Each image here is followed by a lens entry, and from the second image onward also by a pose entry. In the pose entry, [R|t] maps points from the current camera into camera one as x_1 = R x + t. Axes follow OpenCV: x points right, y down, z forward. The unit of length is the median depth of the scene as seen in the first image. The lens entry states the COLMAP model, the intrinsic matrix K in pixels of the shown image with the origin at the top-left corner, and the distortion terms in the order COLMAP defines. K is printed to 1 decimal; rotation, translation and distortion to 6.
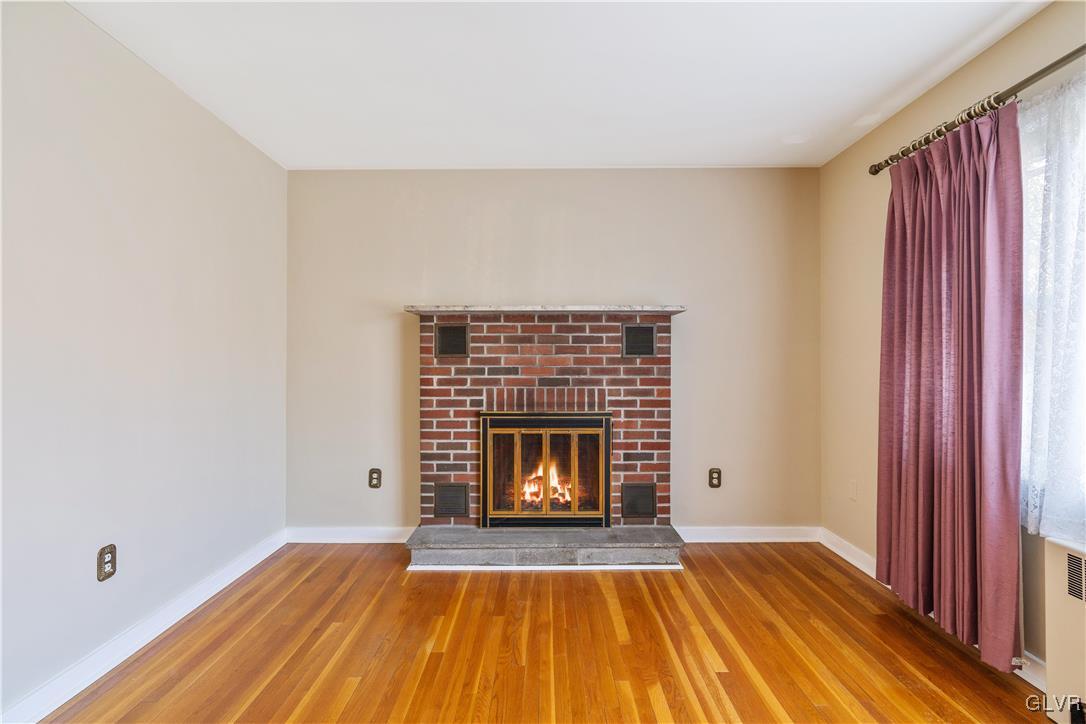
lens RADIAL K [[494.8, 0, 543.4], [0, 494.8, 360.6], [0, 0, 1]] dist [-0.002742, 0.000160]
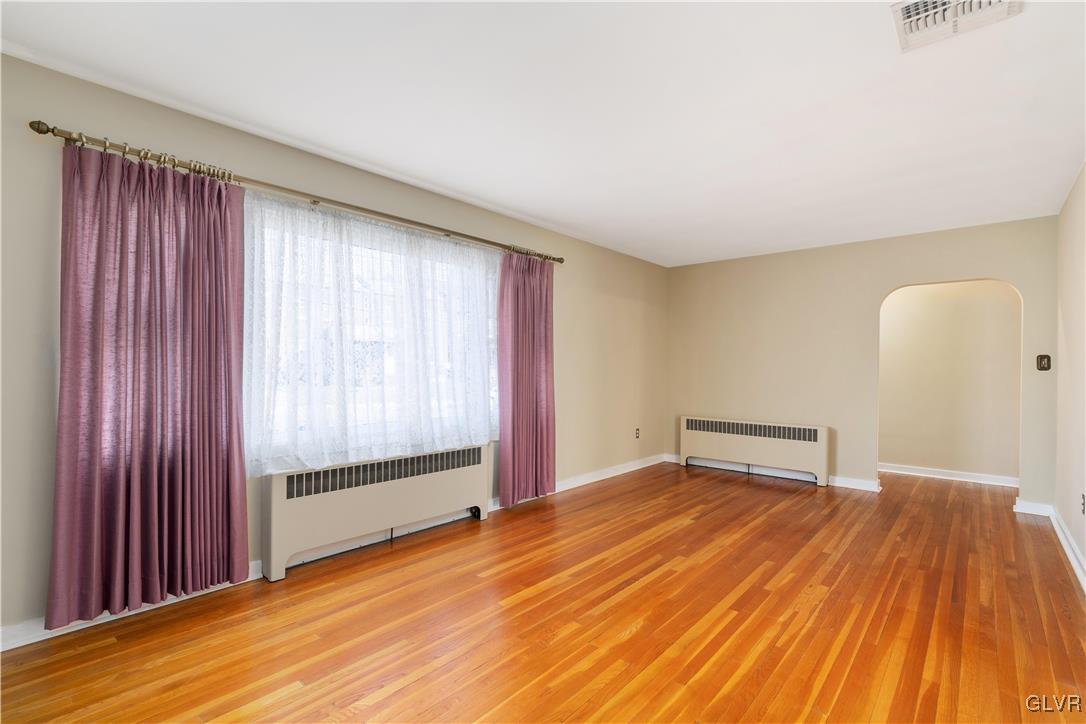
lens RADIAL K [[494.8, 0, 546.5], [0, 494.8, 365.8], [0, 0, 1]] dist [-0.002742, 0.000160]
pose [[-0.757088, 0.000790, 0.653312, -0.404069], [-0.001665, 0.999994, -0.003138, 0.001195], [-0.653310, -0.003463, -0.757082, 0.886584]]
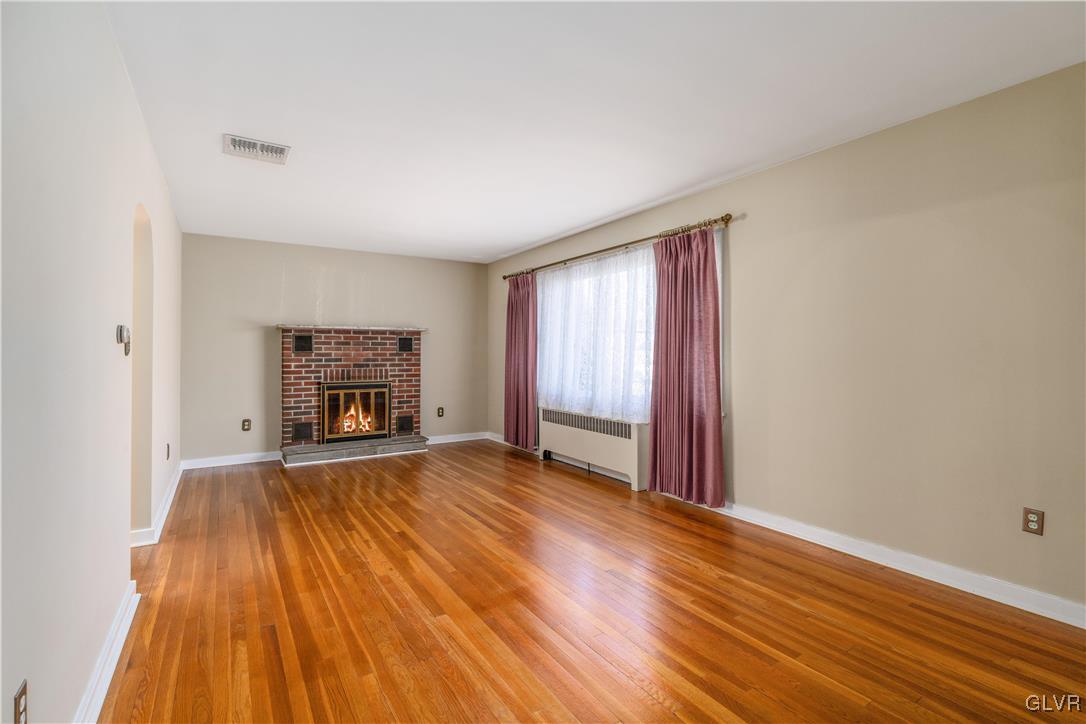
lens RADIAL K [[494.8, 0, 554.6], [0, 494.8, 353.1], [0, 0, 1]] dist [-0.002742, 0.000160]
pose [[0.825245, 0.001083, 0.564775, -0.447316], [0.000826, 0.999995, -0.003125, 0.001079], [-0.564775, 0.003045, 0.825239, -1.019356]]
